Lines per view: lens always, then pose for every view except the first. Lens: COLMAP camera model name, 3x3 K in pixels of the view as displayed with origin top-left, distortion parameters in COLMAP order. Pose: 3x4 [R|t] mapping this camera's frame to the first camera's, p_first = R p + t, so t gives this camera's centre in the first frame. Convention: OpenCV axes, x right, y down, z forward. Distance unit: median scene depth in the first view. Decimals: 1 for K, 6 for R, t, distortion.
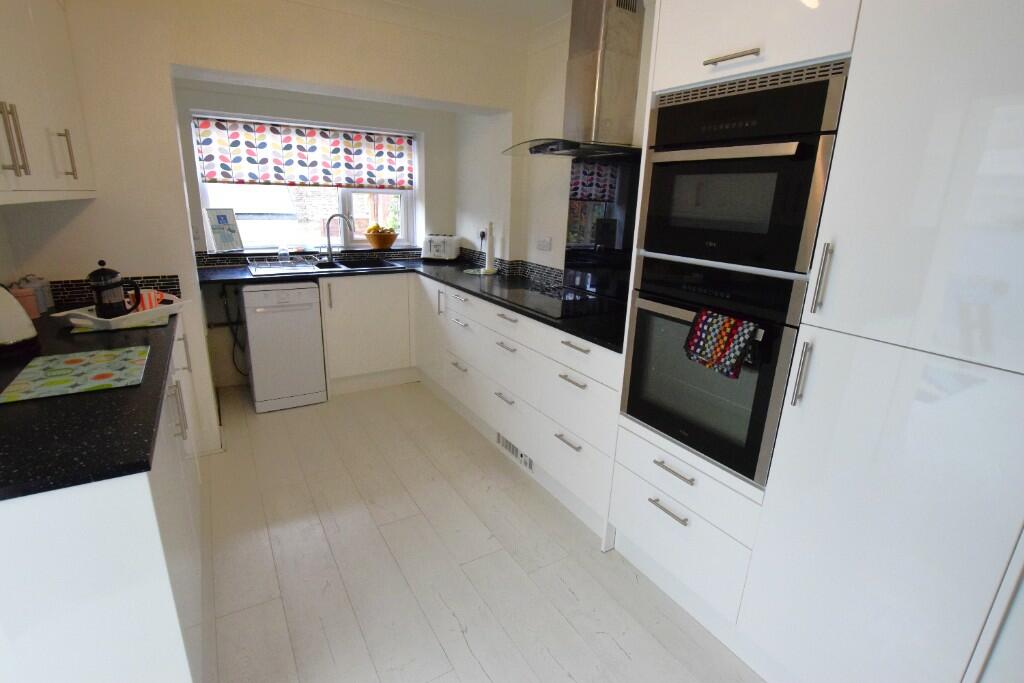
lens RADIAL K [[530.5, 0, 517.5], [0, 530.5, 343.5], [0, 0, 1]] dist [-0.023727, 0.000951]
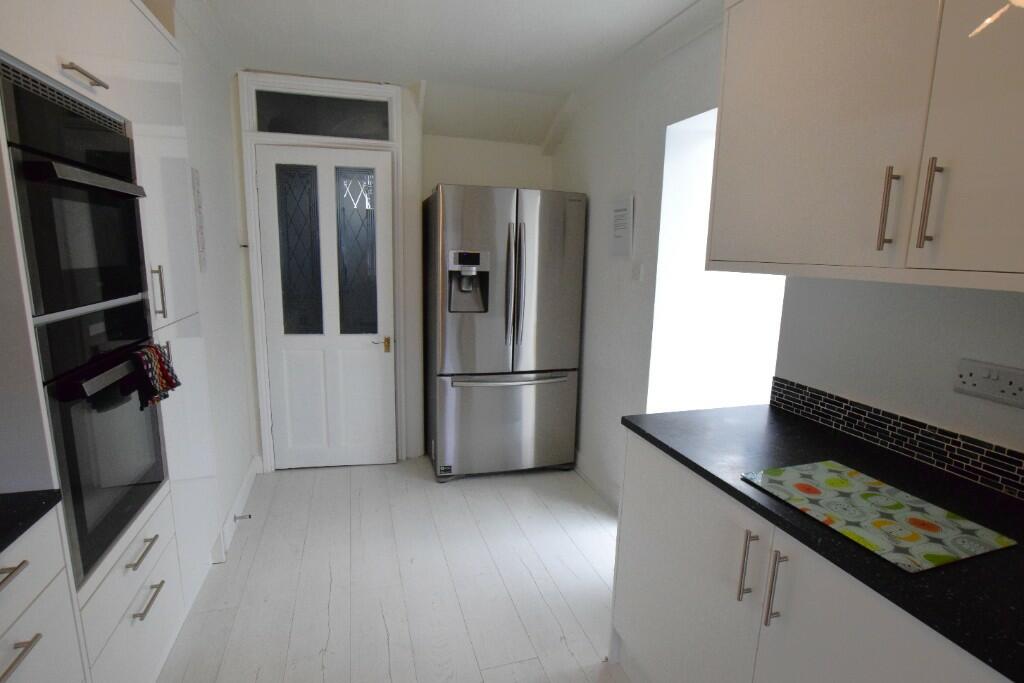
lens RADIAL K [[530.5, 0, 517.5], [0, 530.5, 343.5], [0, 0, 1]] dist [-0.023727, 0.000951]
pose [[-0.970370, -0.098353, 0.220701, -0.500390], [0.004561, 0.905787, 0.423709, -0.471409], [-0.241581, 0.412161, -0.878500, 1.677094]]
